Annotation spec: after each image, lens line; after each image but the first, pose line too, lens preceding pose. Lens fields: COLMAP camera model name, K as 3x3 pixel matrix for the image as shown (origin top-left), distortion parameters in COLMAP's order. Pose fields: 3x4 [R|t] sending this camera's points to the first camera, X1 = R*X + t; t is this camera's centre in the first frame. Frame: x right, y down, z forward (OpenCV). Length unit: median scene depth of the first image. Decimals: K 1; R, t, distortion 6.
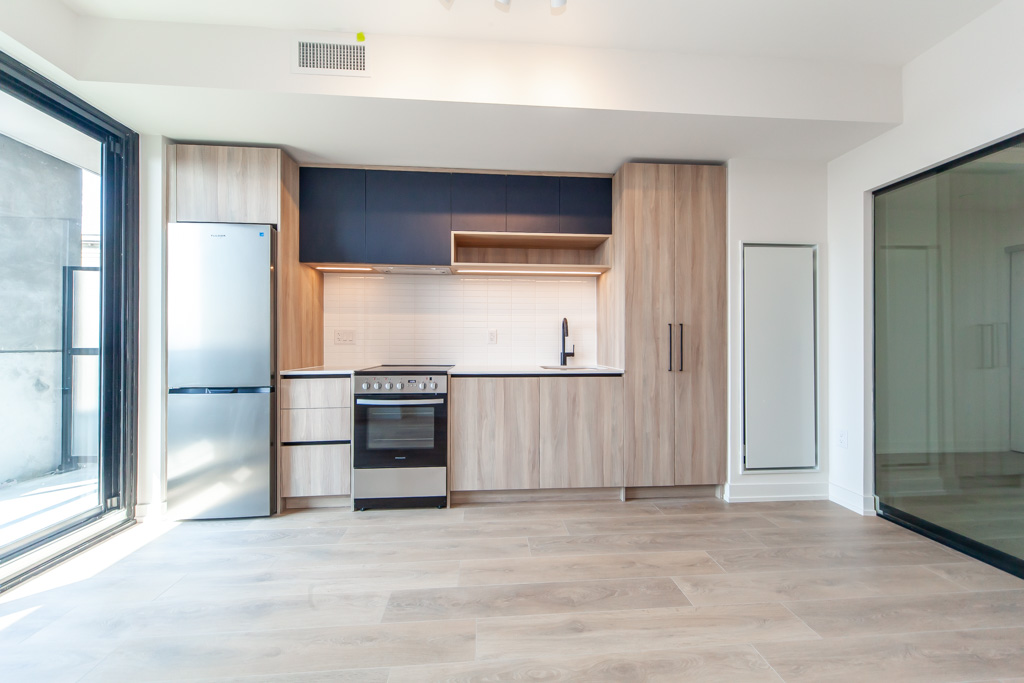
lens RADIAL K [[354.5, 0, 510.3], [0, 354.5, 343.7], [0, 0, 1]] dist [0.004685, -0.000614]
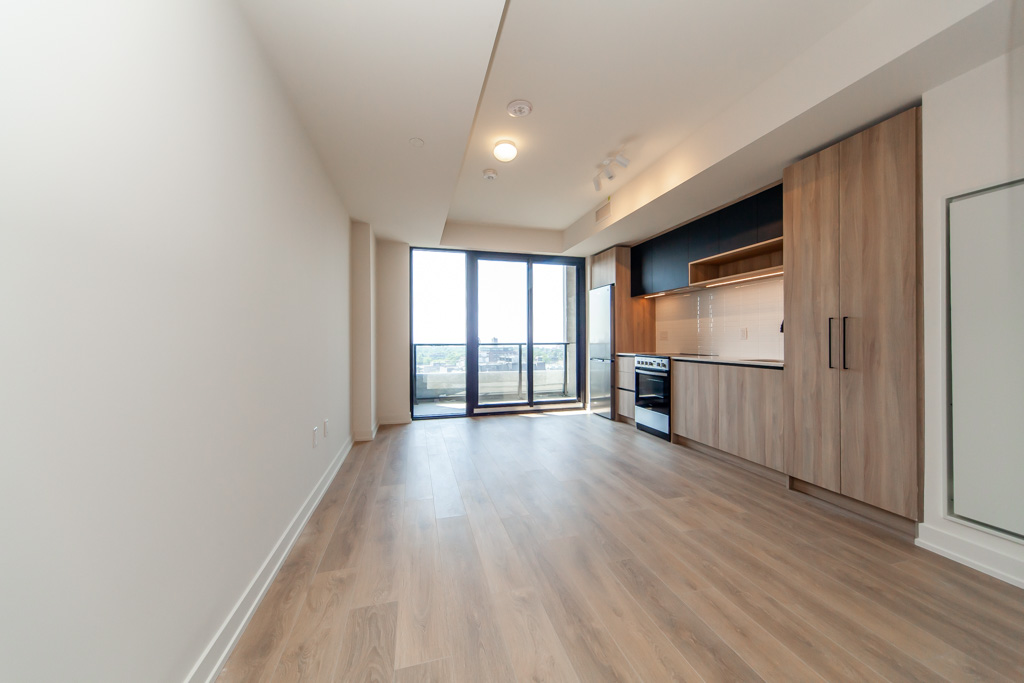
lens RADIAL K [[354.5, 0, 505.9], [0, 354.5, 338.8], [0, 0, 1]] dist [0.004685, -0.000614]
pose [[0.175040, -0.003729, -0.984554, 1.264604], [0.008493, 0.999961, -0.002278, -0.005630], [0.984525, -0.007963, 0.175065, -0.007932]]
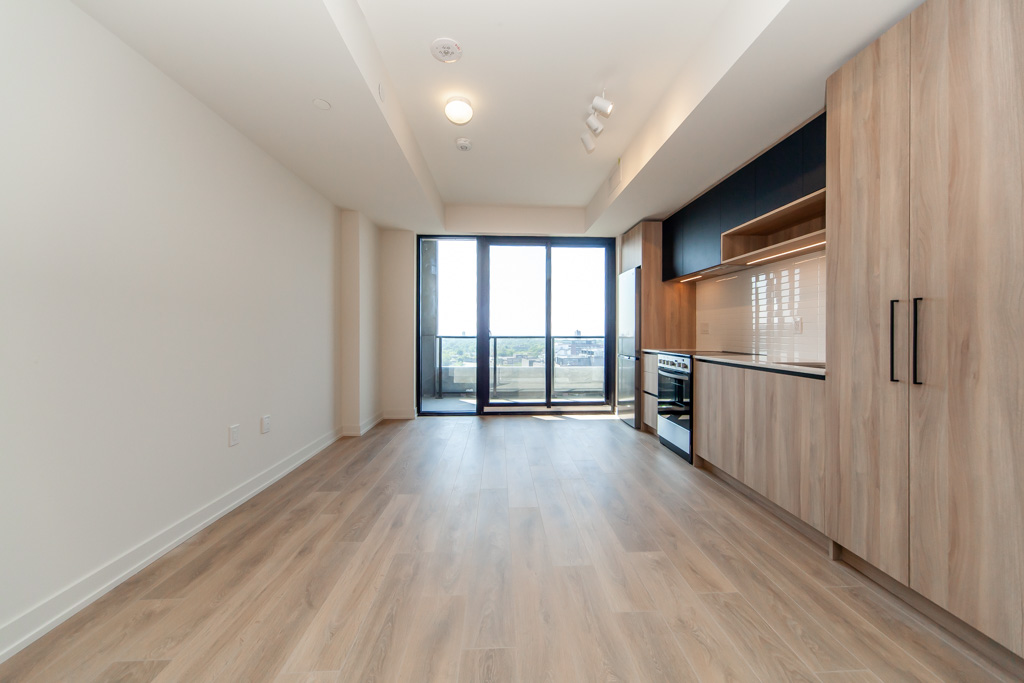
lens RADIAL K [[354.5, 0, 511.1], [0, 354.5, 331.7], [0, 0, 1]] dist [0.004685, -0.000614]
pose [[-0.039649, -0.001979, -0.999212, 1.090616], [0.002257, 0.999995, -0.002070, -0.004378], [0.999211, -0.002337, -0.039644, 0.412534]]
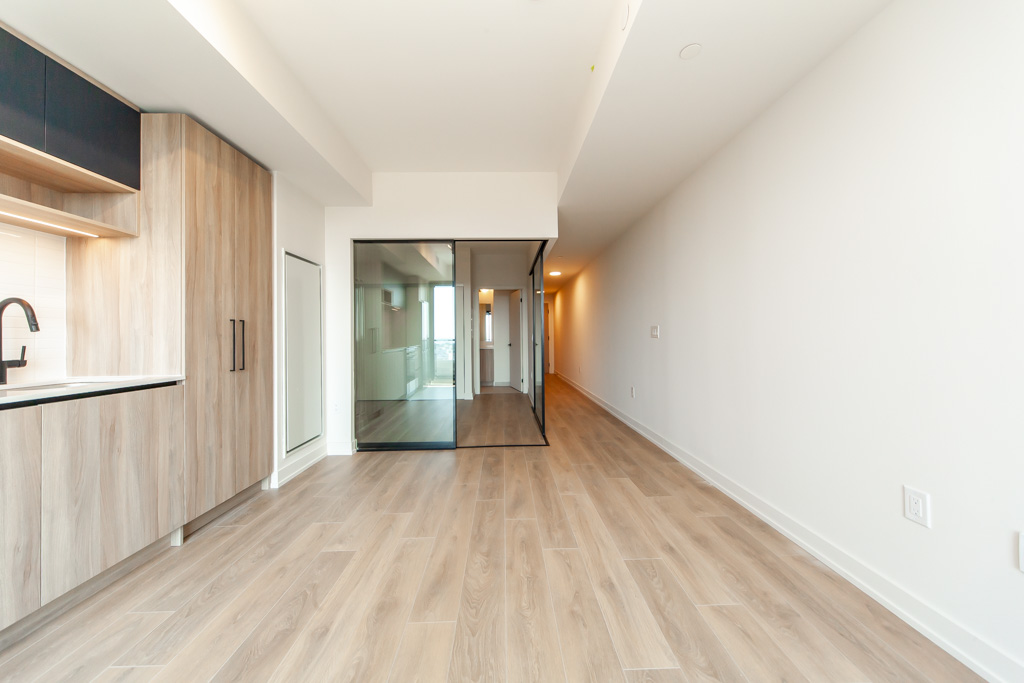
lens RADIAL K [[354.5, 0, 512.7], [0, 354.5, 333.4], [0, 0, 1]] dist [0.004685, -0.000614]
pose [[0.045630, 0.010607, 0.998902, -0.448762], [0.008019, 0.999908, -0.010984, -0.004761], [-0.998926, 0.008512, 0.045540, 0.243741]]
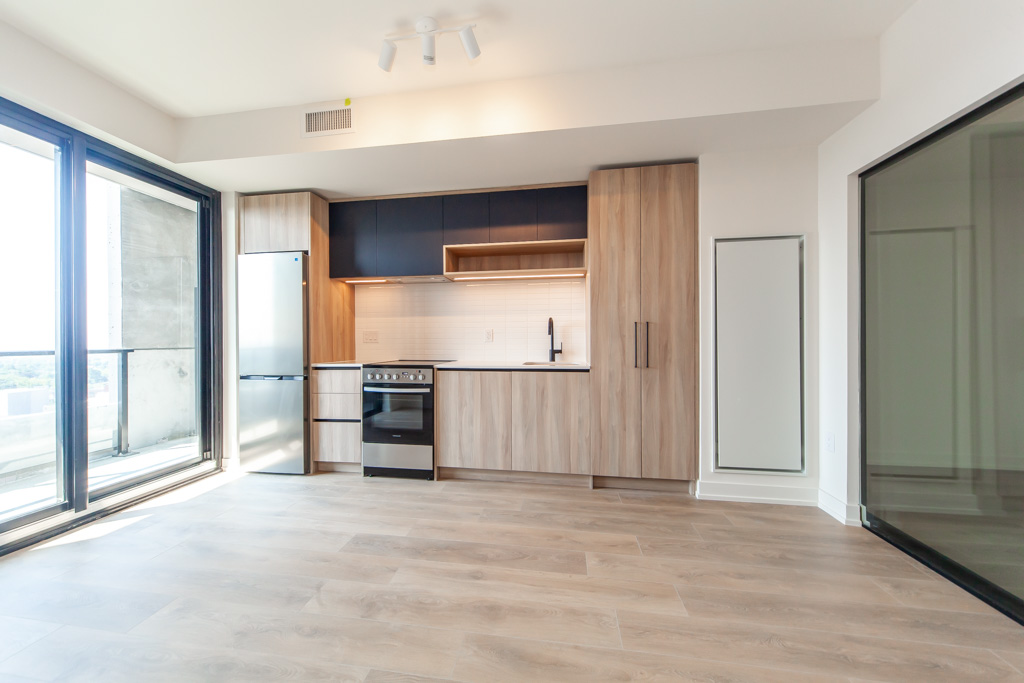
lens RADIAL K [[354.5, 0, 510.5], [0, 354.5, 340.7], [0, 0, 1]] dist [0.004685, -0.000614]
pose [[0.974695, -0.004807, -0.223487, 0.336542], [0.006107, 0.999968, 0.005127, -0.008828], [0.223456, -0.006362, 0.974693, -0.094448]]
